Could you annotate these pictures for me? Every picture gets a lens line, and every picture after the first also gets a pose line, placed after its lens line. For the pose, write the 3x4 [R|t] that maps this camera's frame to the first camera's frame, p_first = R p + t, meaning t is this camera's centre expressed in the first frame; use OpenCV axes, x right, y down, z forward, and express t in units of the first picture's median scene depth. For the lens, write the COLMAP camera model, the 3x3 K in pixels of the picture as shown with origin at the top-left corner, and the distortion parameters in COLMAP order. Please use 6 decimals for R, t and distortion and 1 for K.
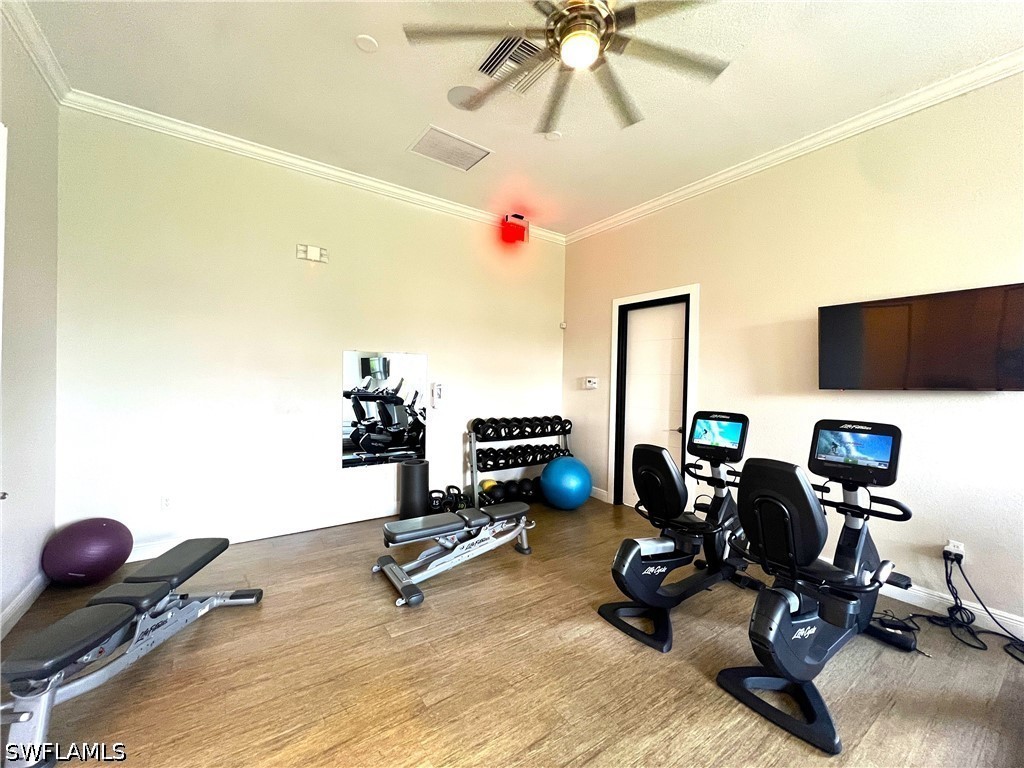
lens RADIAL K [[409.5, 0, 513.7], [0, 409.5, 385.8], [0, 0, 1]] dist [-0.002273, -0.000153]
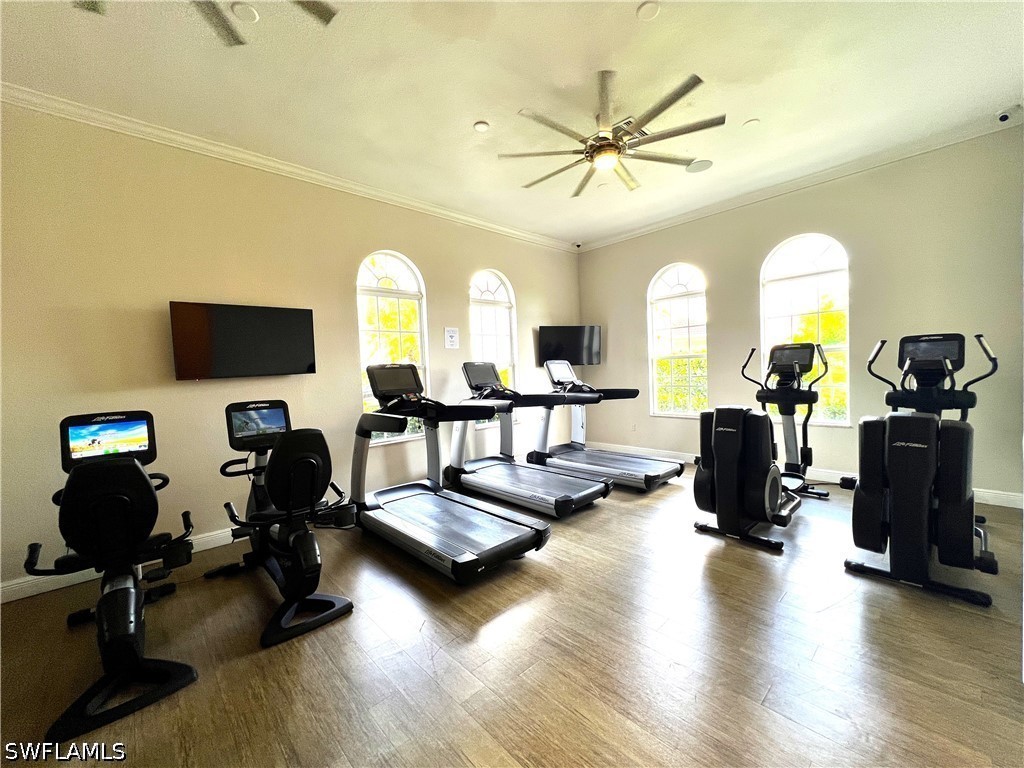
lens RADIAL K [[409.5, 0, 513.7], [0, 409.5, 385.8], [0, 0, 1]] dist [-0.002273, -0.000153]
pose [[-0.128522, -0.074714, 0.988888, -0.530954], [0.040180, 0.995947, 0.080469, -0.031480], [-0.990892, 0.050076, -0.124999, 0.371023]]
